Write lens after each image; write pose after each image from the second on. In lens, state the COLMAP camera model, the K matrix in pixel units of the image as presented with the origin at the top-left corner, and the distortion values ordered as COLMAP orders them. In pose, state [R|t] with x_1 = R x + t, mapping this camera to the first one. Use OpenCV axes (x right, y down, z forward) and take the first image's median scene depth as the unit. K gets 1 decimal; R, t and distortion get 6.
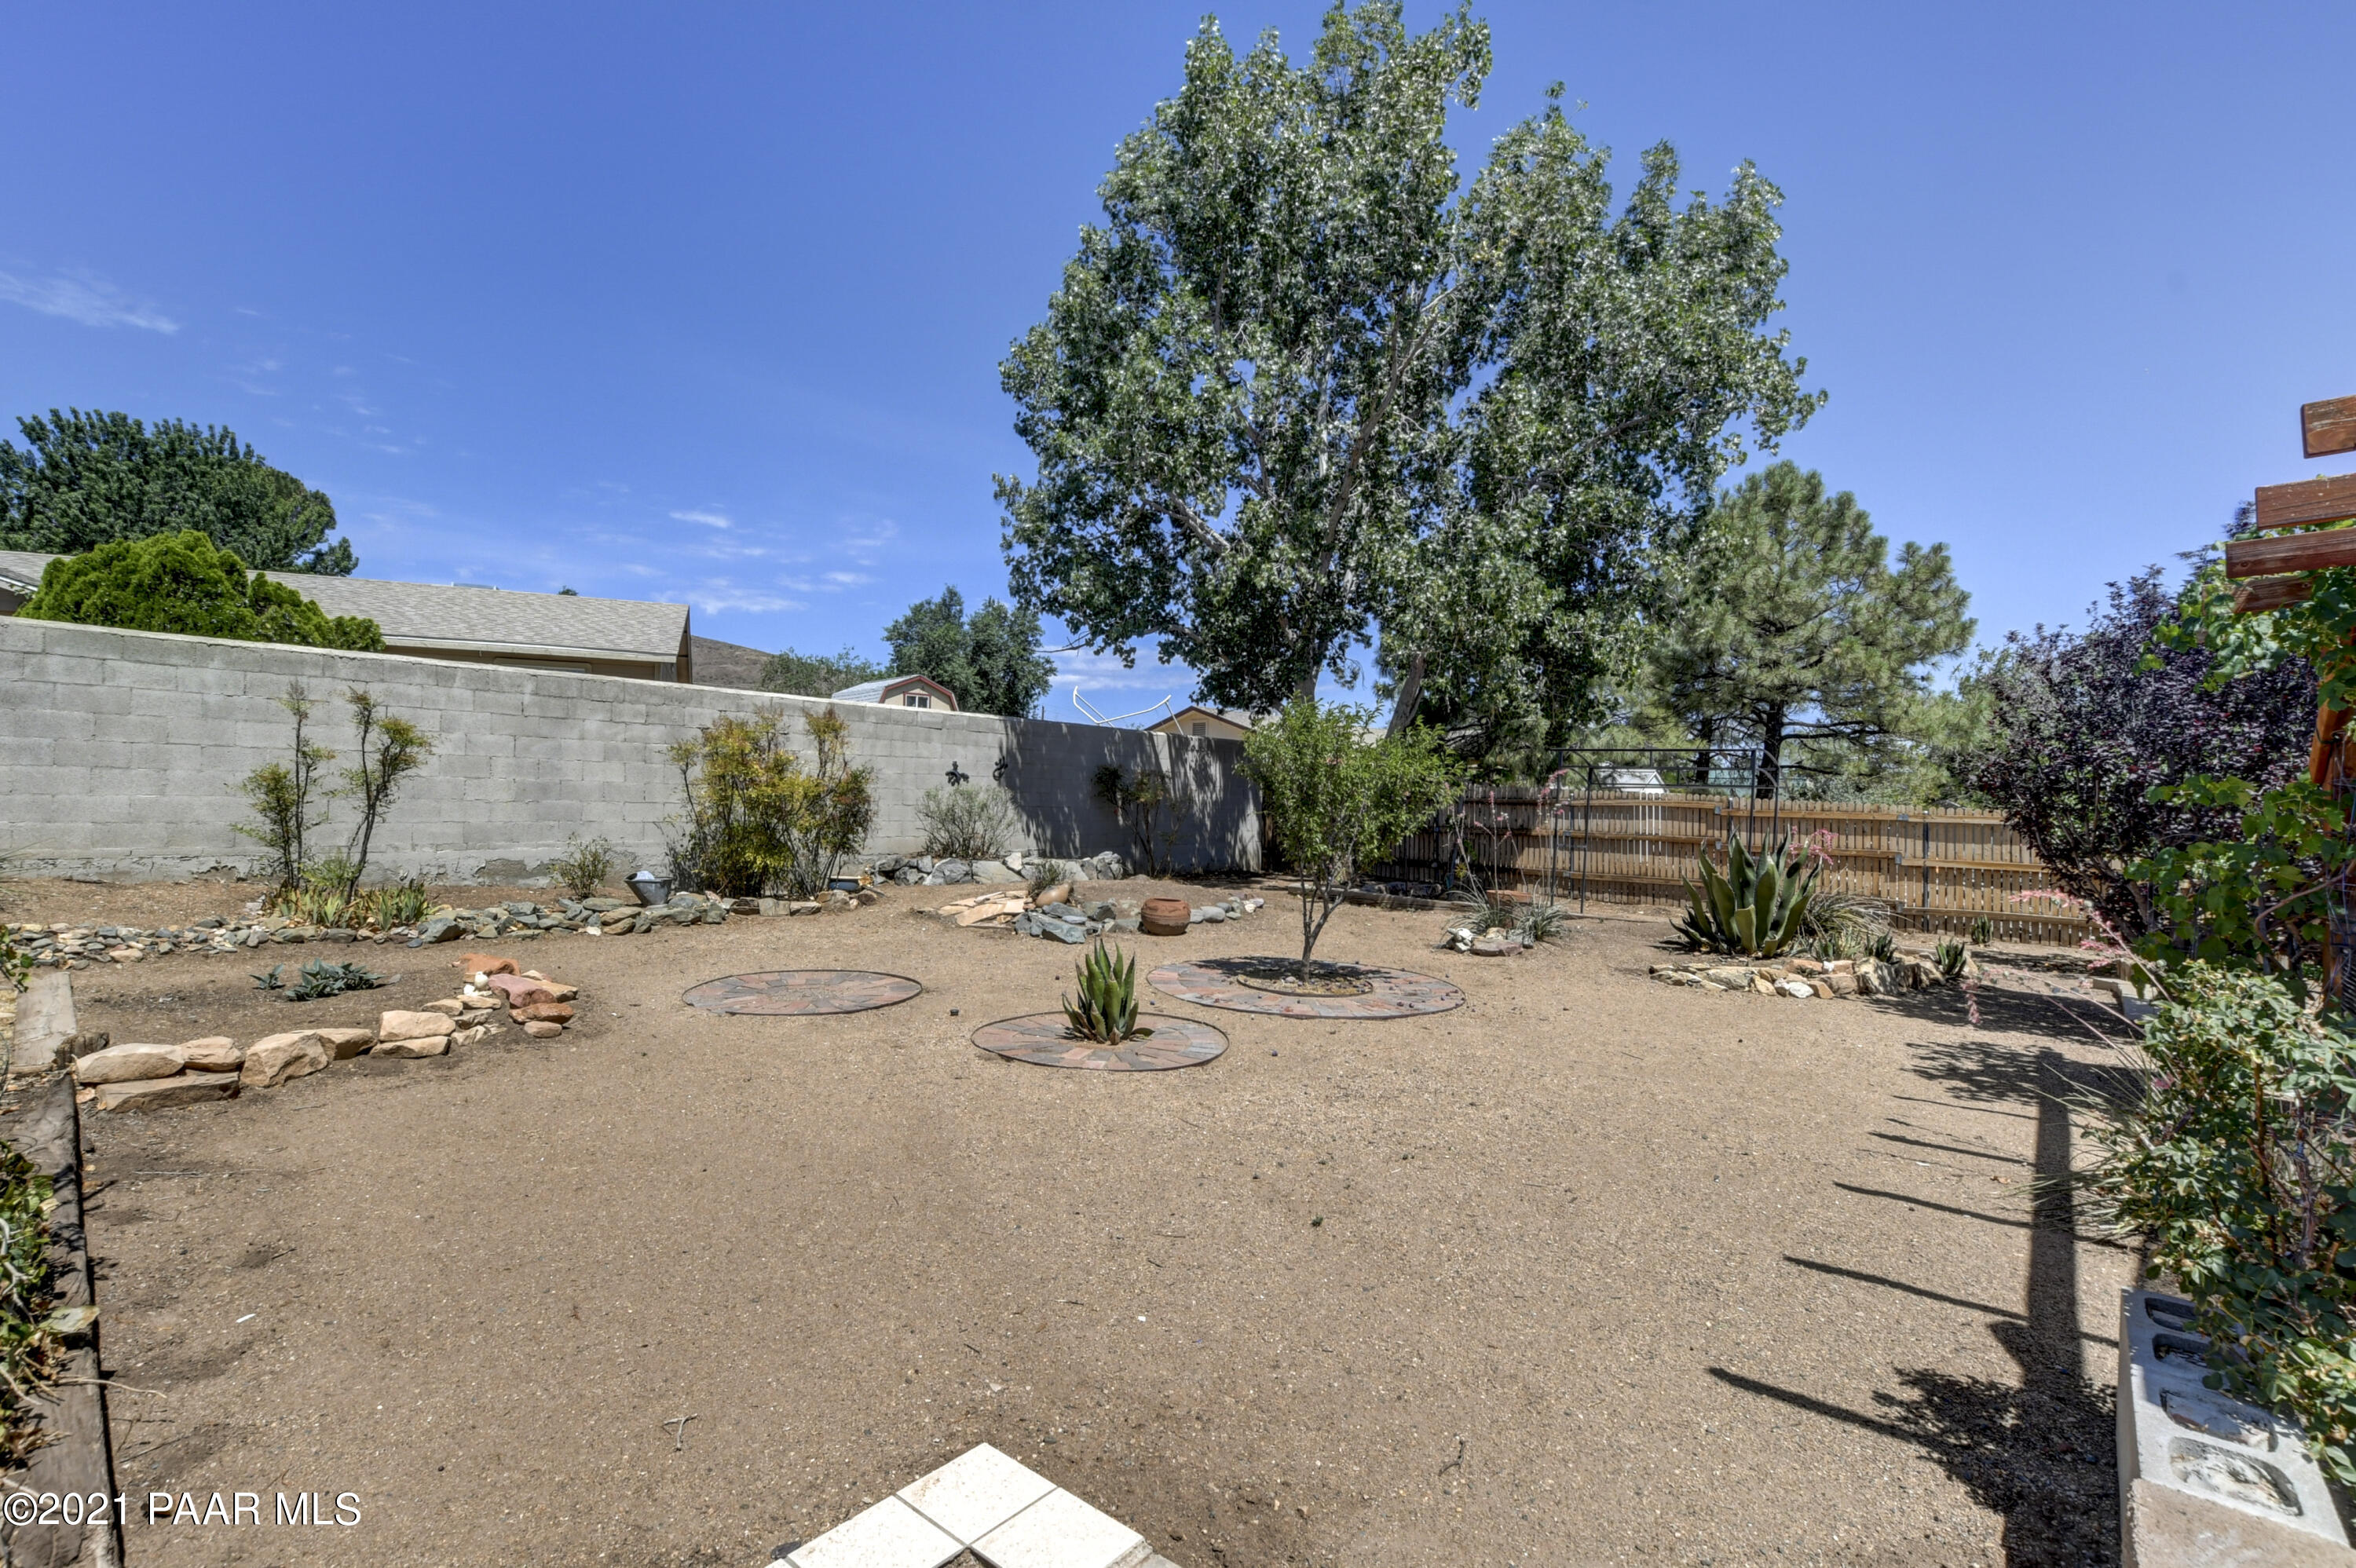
lens RADIAL K [[1051.5, 0, 1176.5], [0, 1051.5, 786.1], [0, 0, 1]] dist [-0.023055, 0.004075]
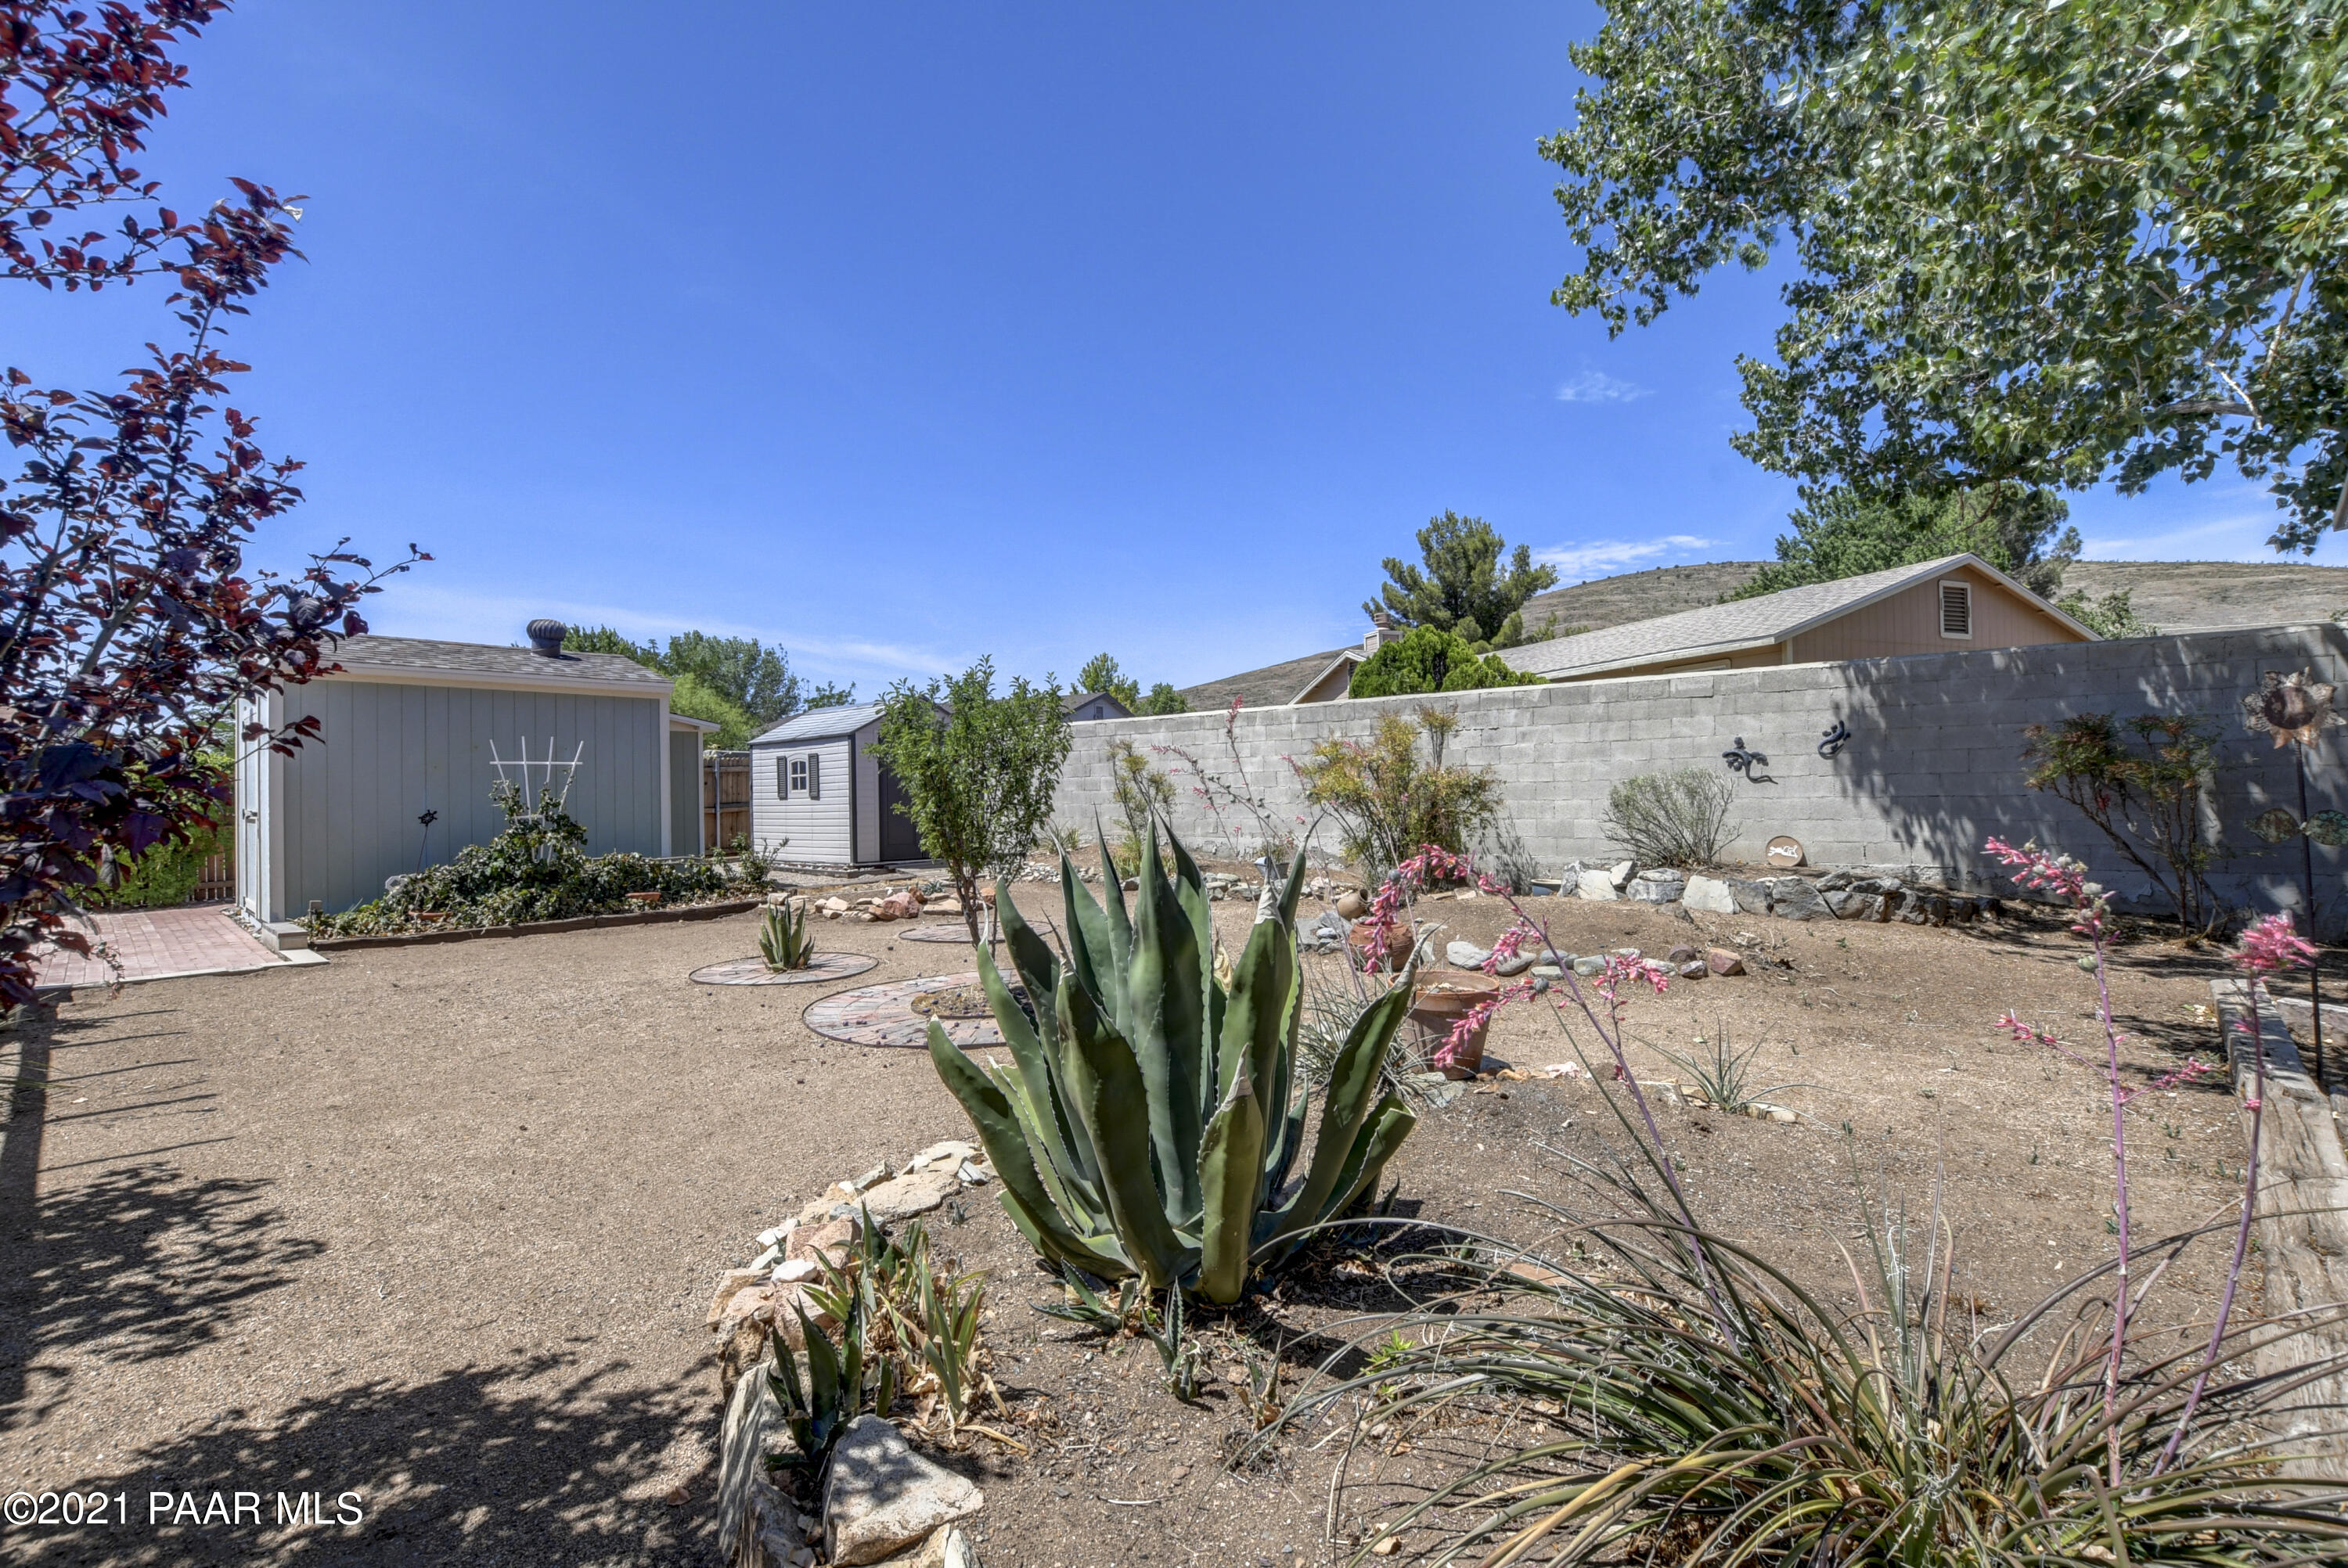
lens RADIAL K [[1039.2, 0, 1150.5], [0, 1039.2, 789.8], [0, 0, 1]] dist [-0.016533, -0.000260]
pose [[-0.038381, -0.026593, -0.998909, 0.521666], [0.027333, 0.999244, -0.027652, 0.021420], [0.998889, -0.028365, -0.037626, 0.622071]]
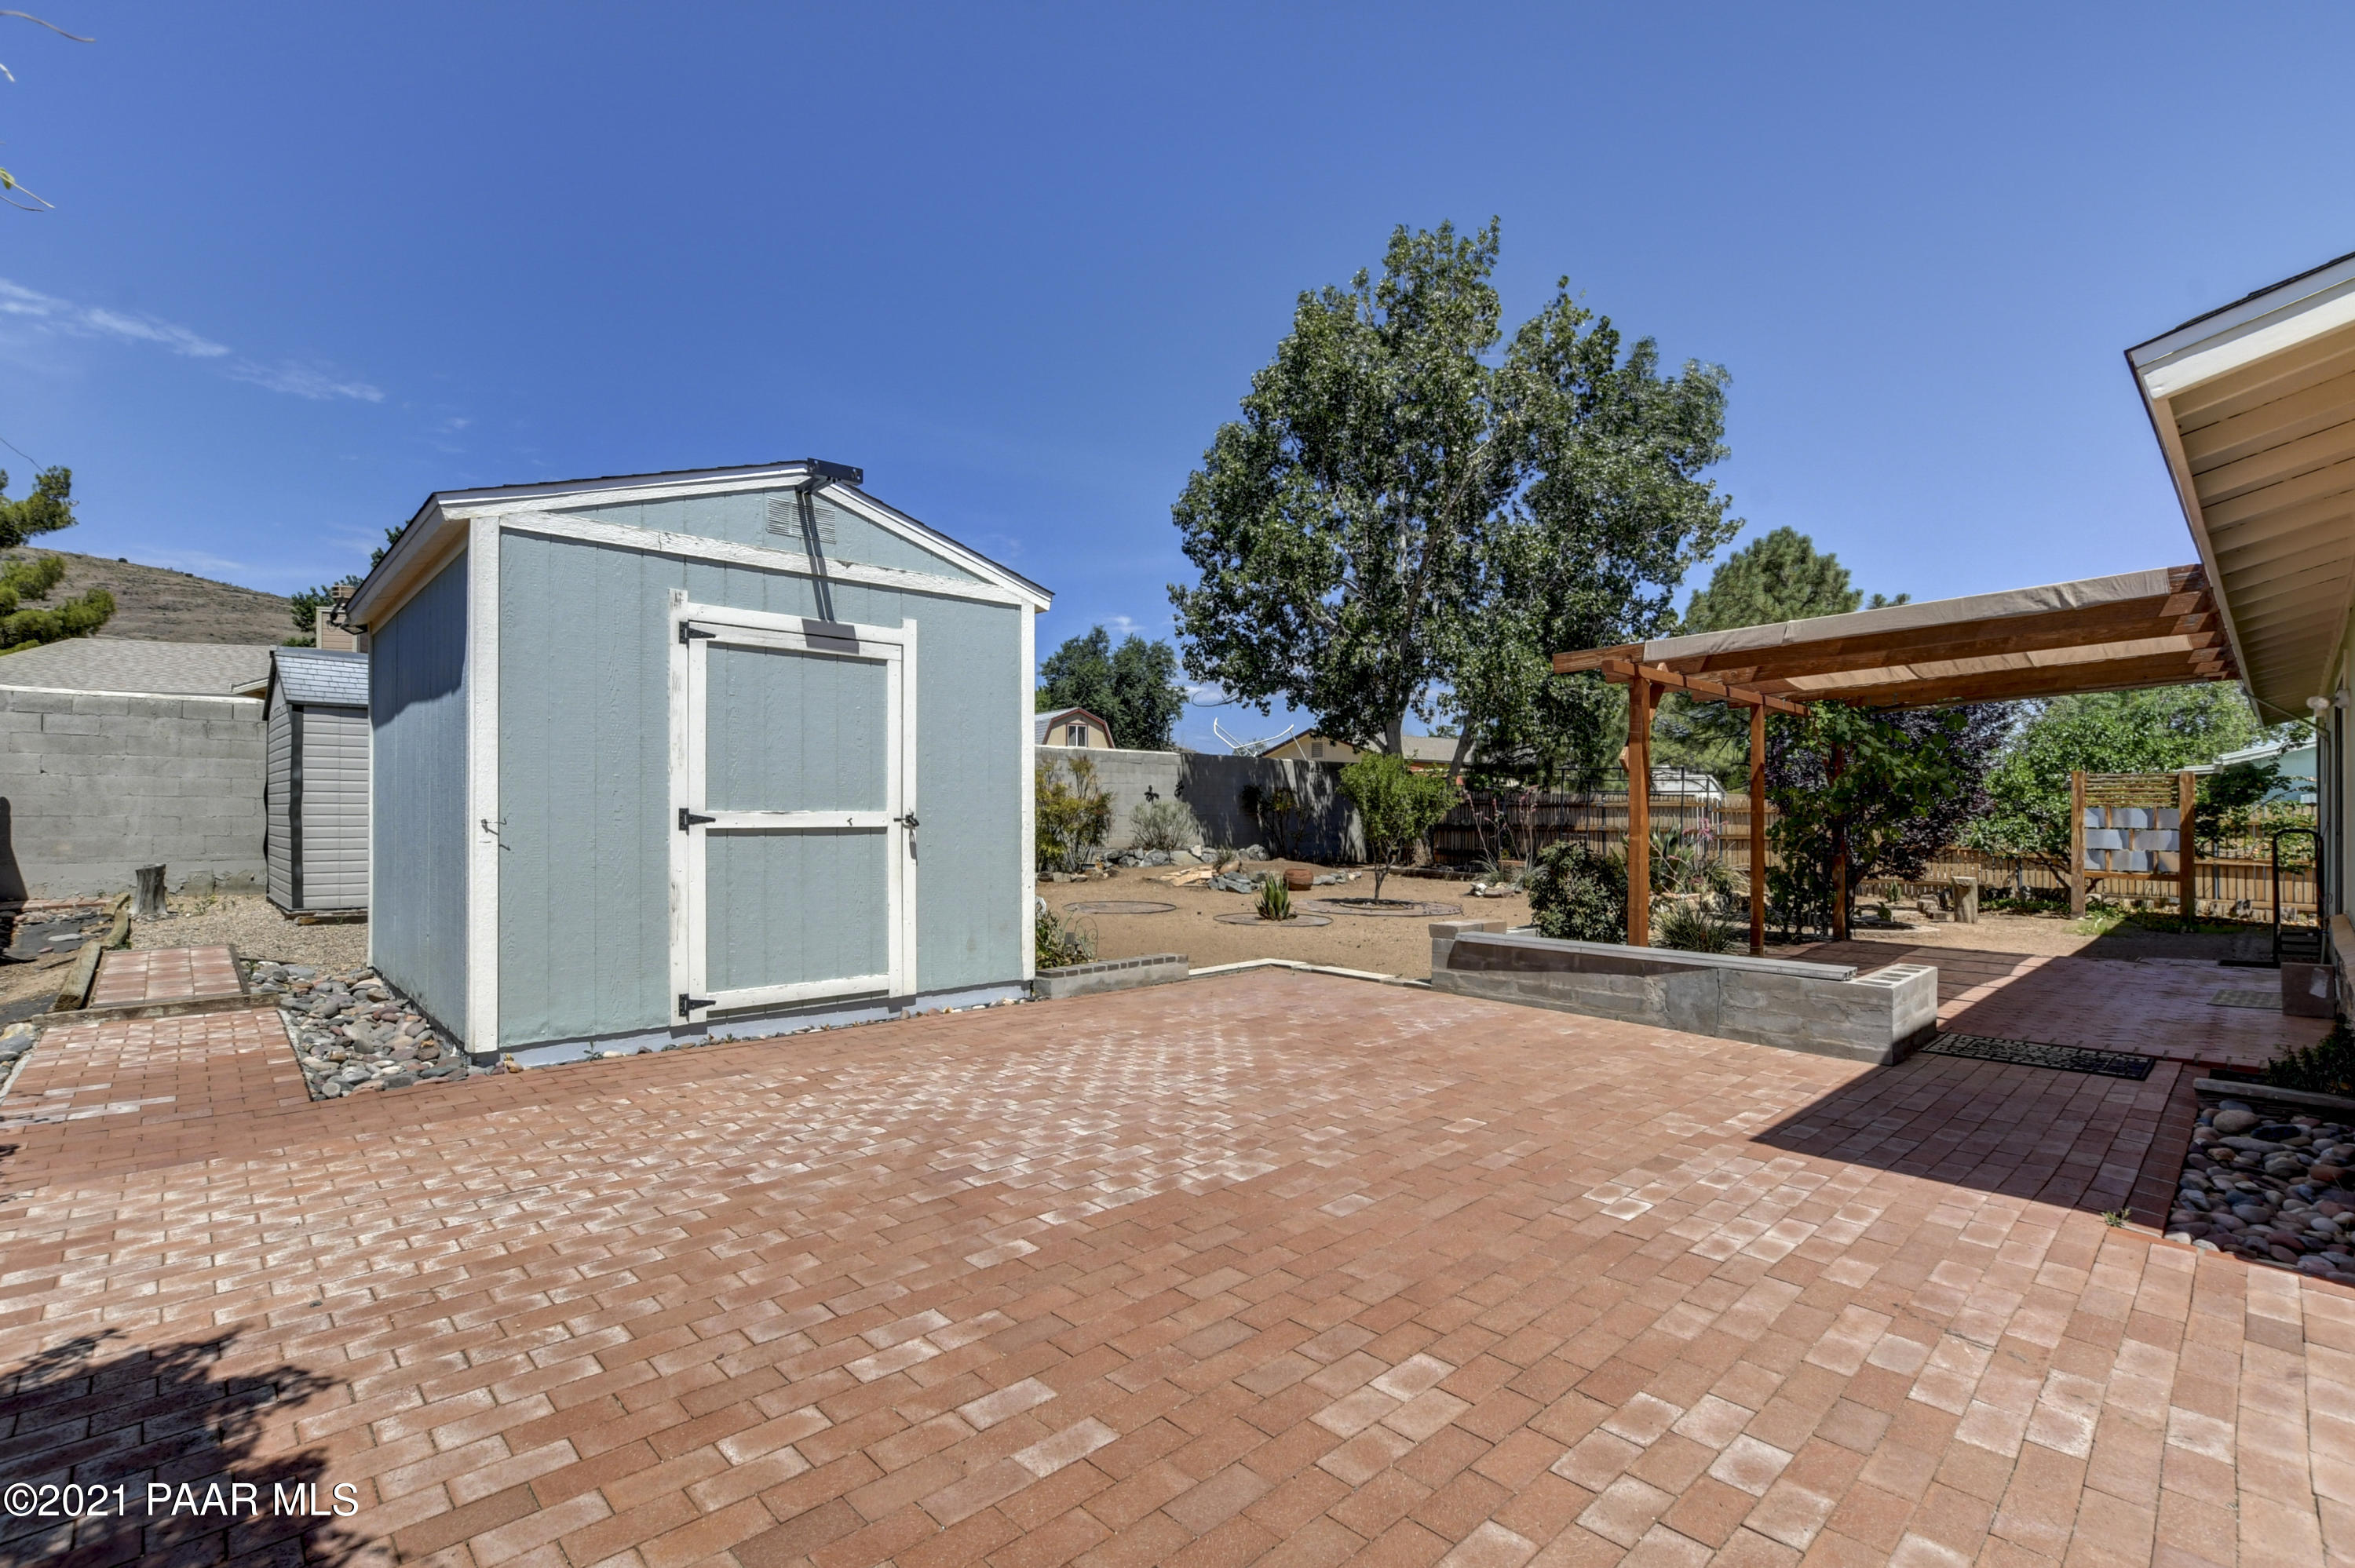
lens RADIAL K [[1051.0, 0, 1193.5], [0, 1051.0, 783.6], [0, 0, 1]] dist [-0.023055, 0.004075]
pose [[0.994964, -0.021913, -0.097811, -0.006493], [0.020661, 0.999691, -0.013796, -0.004345], [0.098083, 0.011706, 0.995109, -0.468288]]
